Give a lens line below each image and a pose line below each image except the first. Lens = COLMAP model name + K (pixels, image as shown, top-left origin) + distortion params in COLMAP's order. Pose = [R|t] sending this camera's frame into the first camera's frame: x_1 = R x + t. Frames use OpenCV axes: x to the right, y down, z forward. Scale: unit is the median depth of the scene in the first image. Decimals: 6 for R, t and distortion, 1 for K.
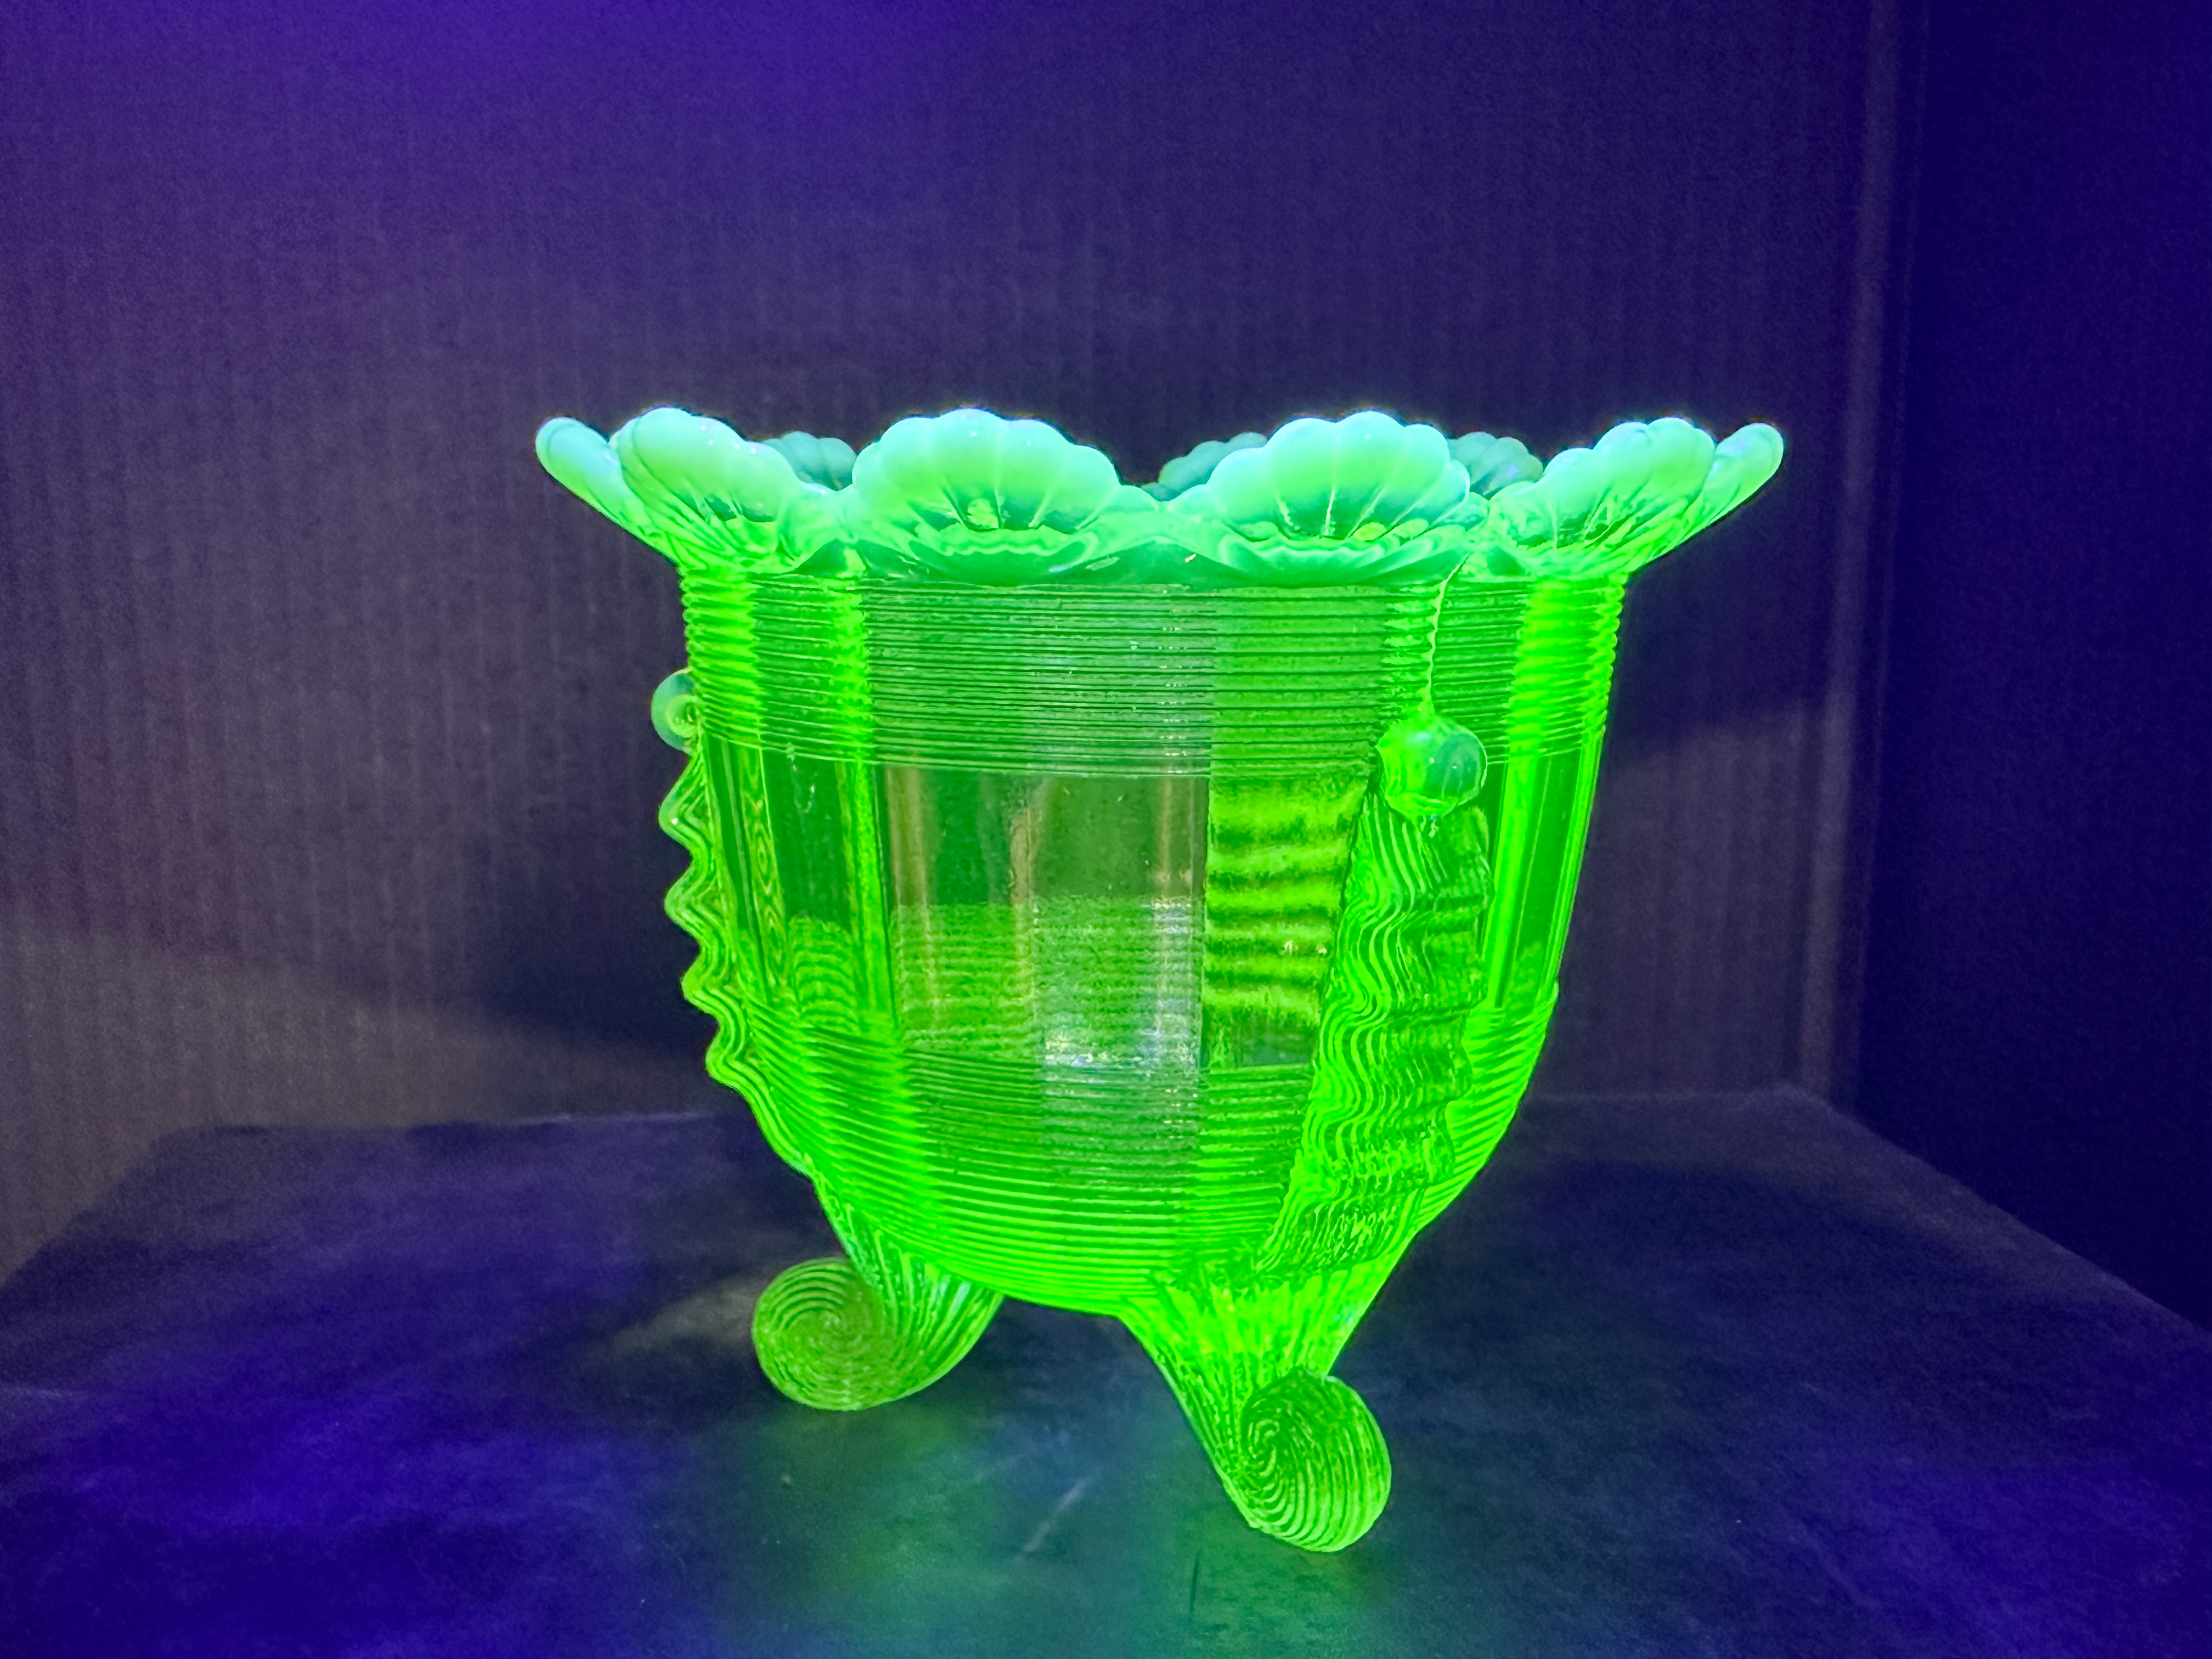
lens RADIAL K [[2065.7, 0, 1106.0], [0, 2065.7, 829.5], [0, 0, 1]] dist [0.012483, 0.000664]
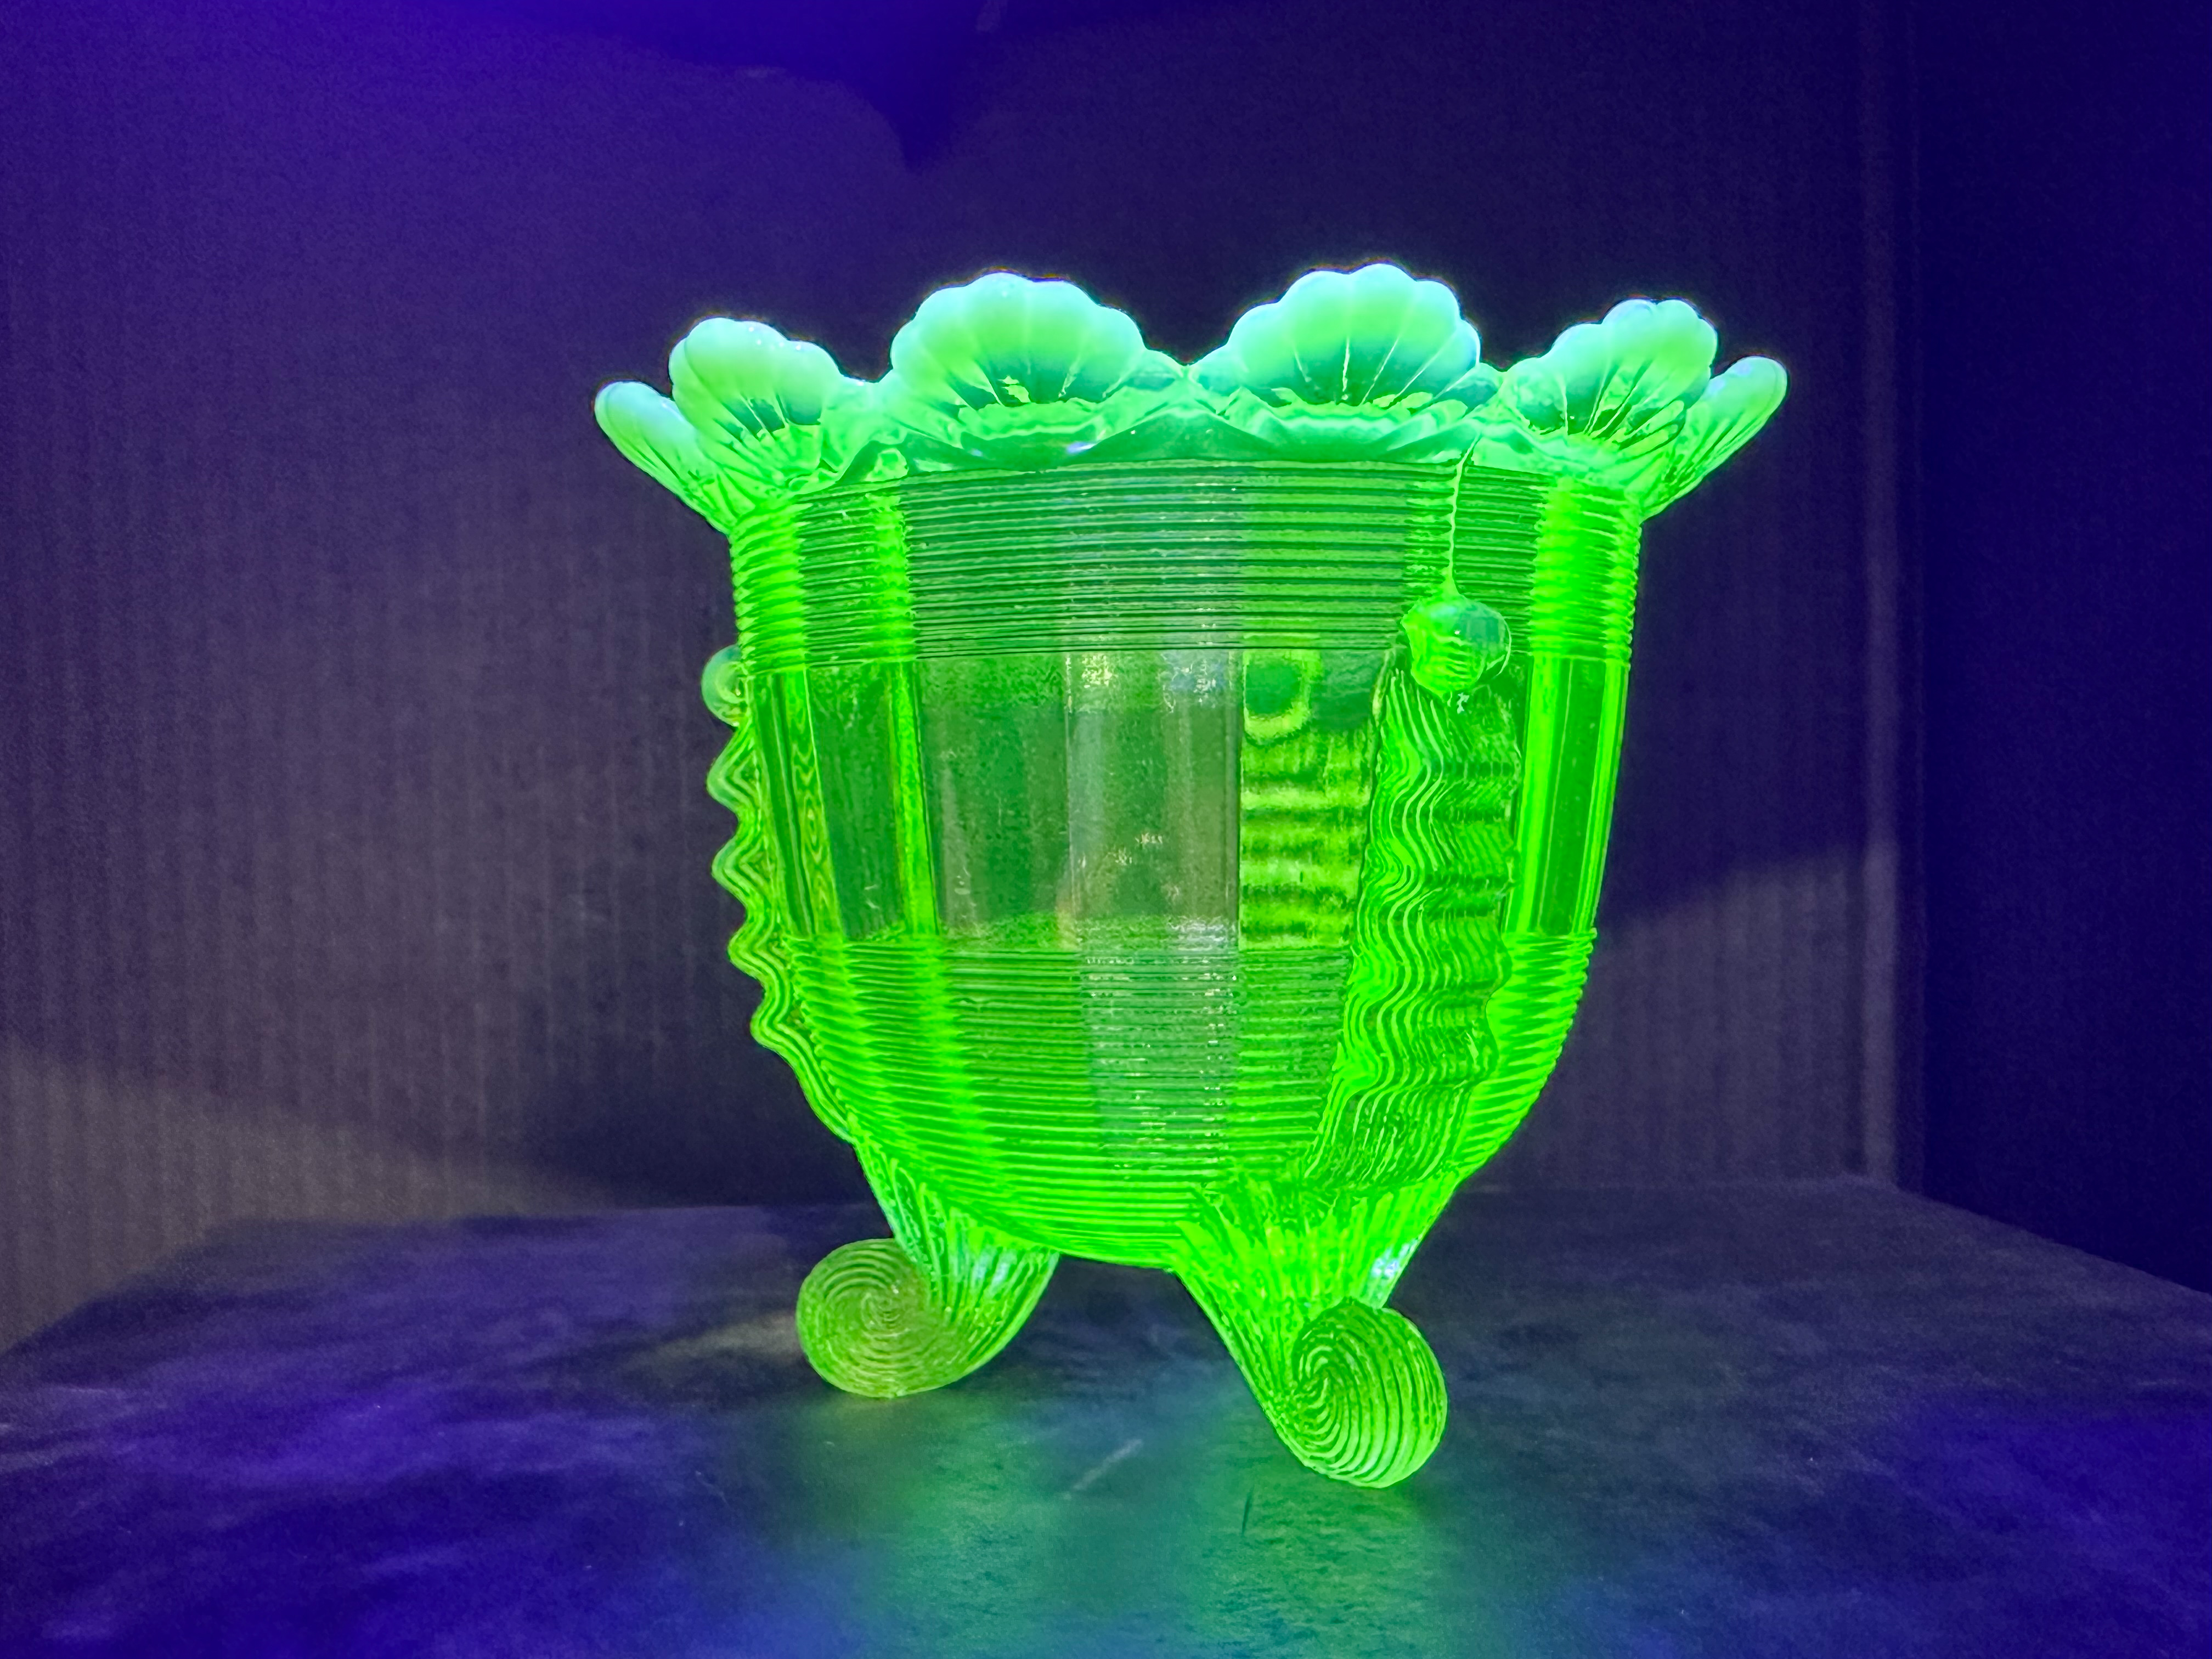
lens RADIAL K [[2050.3, 0, 1106.0], [0, 2050.3, 829.5], [0, 0, 1]] dist [-0.004291, 0.024540]
pose [[0.999497, -0.020001, -0.024600, 0.005906], [0.016279, 0.989565, -0.143162, 0.171091], [0.027206, 0.142690, 0.989393, 0.002610]]
